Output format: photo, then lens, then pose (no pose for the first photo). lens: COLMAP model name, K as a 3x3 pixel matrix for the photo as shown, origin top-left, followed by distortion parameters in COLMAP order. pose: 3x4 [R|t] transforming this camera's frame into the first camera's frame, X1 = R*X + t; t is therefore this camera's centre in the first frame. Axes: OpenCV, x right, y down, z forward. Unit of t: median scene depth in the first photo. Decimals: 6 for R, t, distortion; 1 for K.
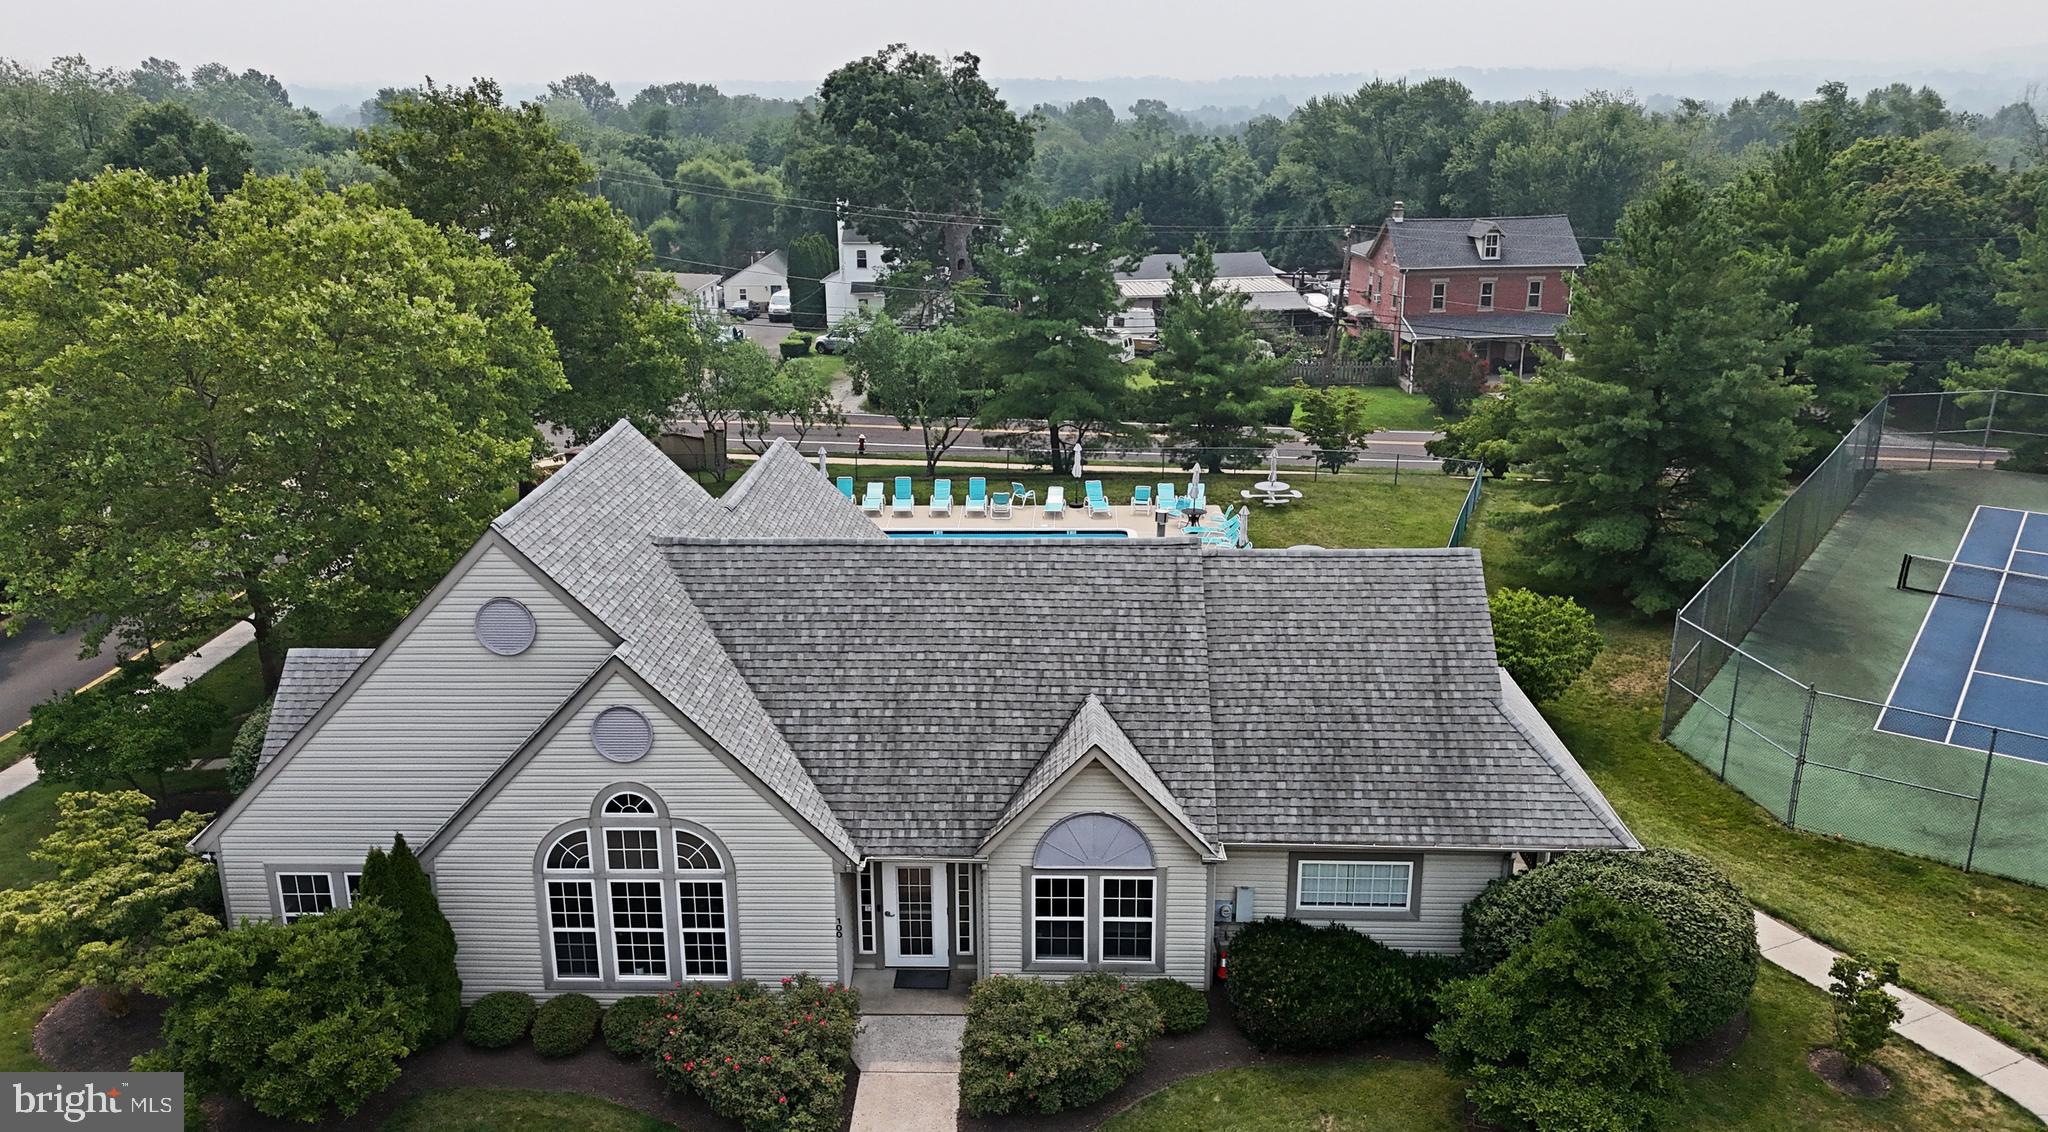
lens RADIAL K [[1446.4, 0, 1020.2], [0, 1446.4, 551.9], [0, 0, 1]] dist [0.056773, -0.018804]
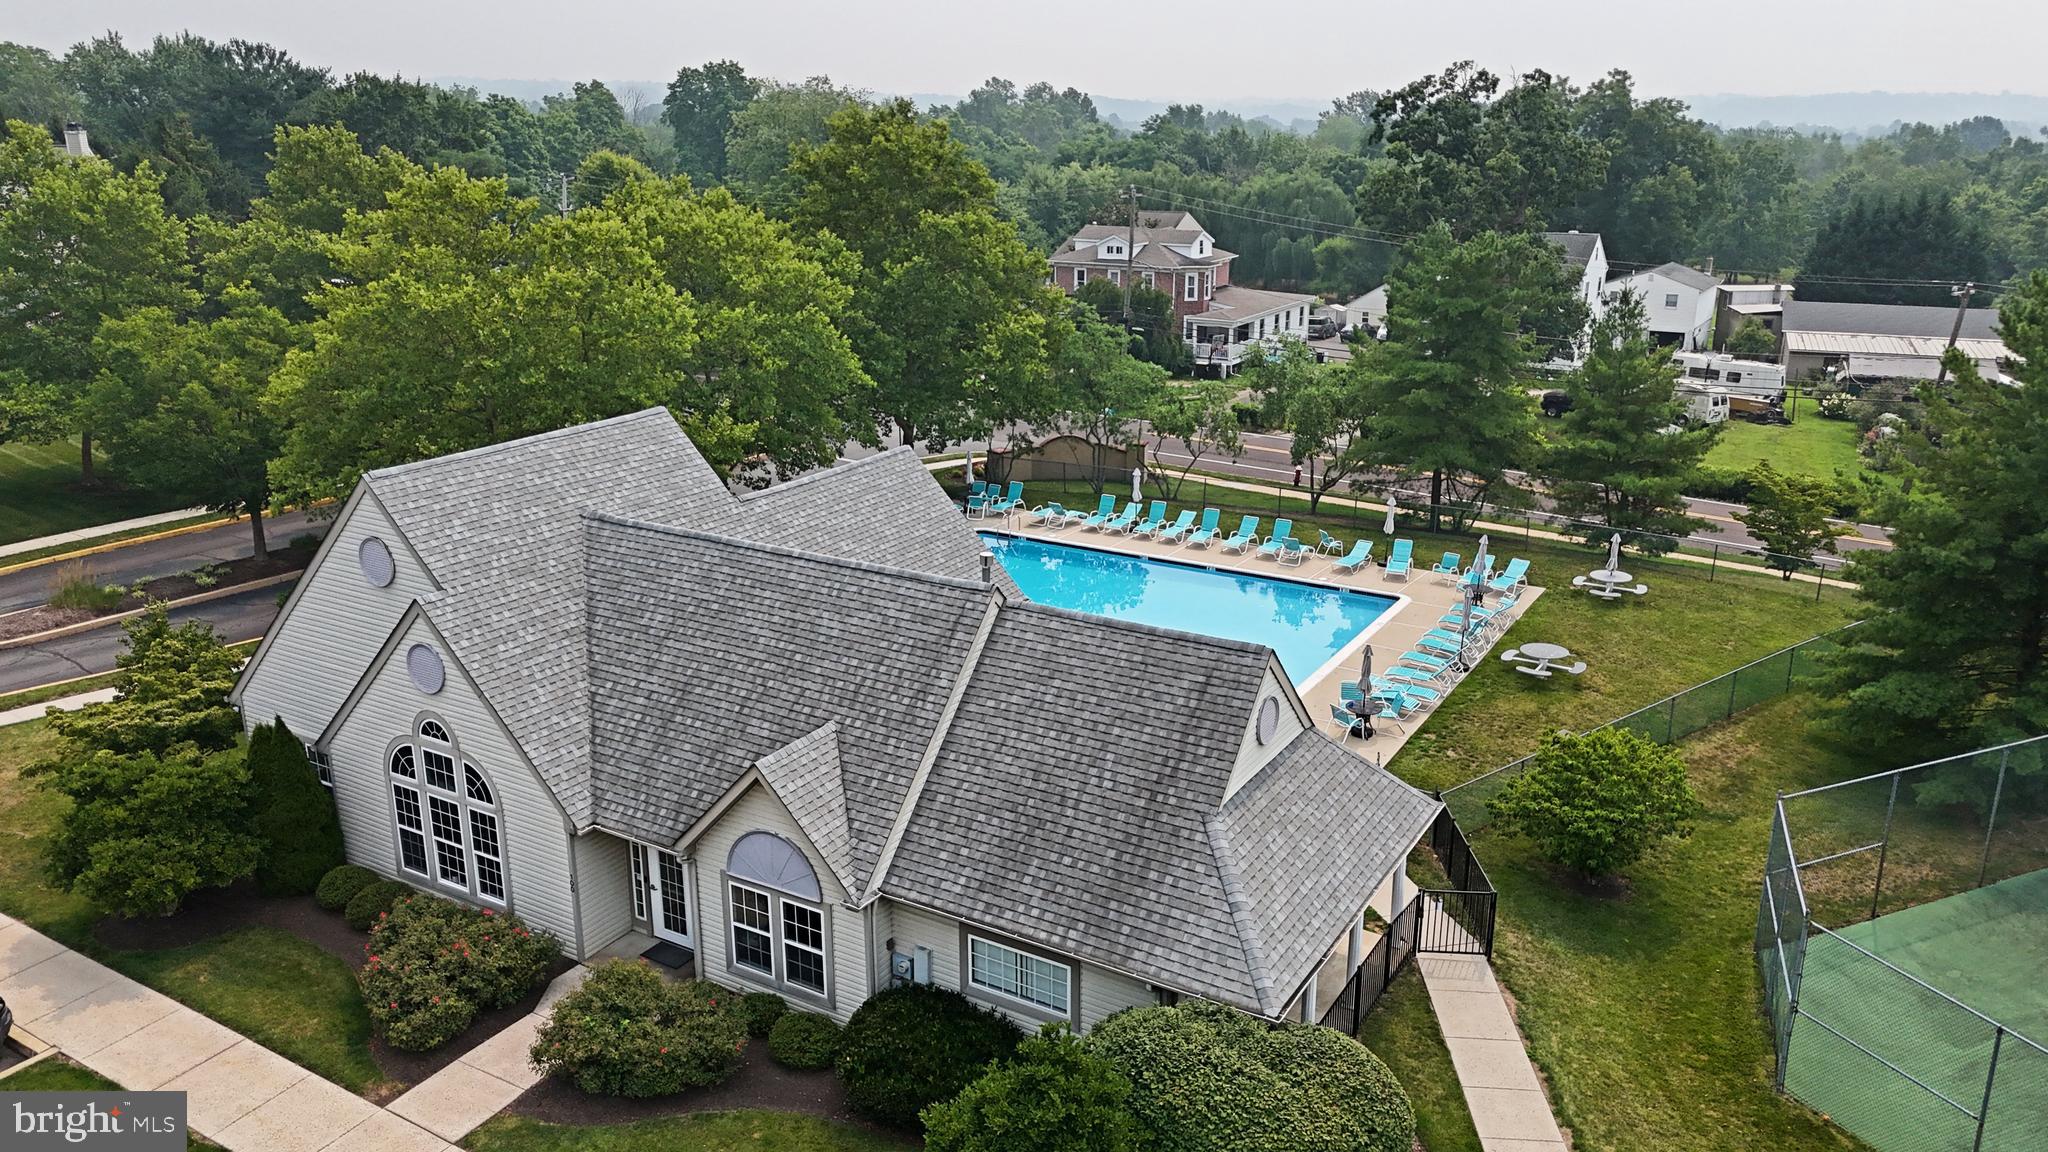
lens RADIAL K [[1476.4, 0, 1027.9], [0, 1476.4, 569.7], [0, 0, 1]] dist [0.018564, 0.001405]
pose [[0.884539, 0.150683, -0.441459, 0.613016], [-0.152044, 0.987838, 0.032532, -0.059194], [0.440992, 0.038345, 0.896692, 0.143335]]
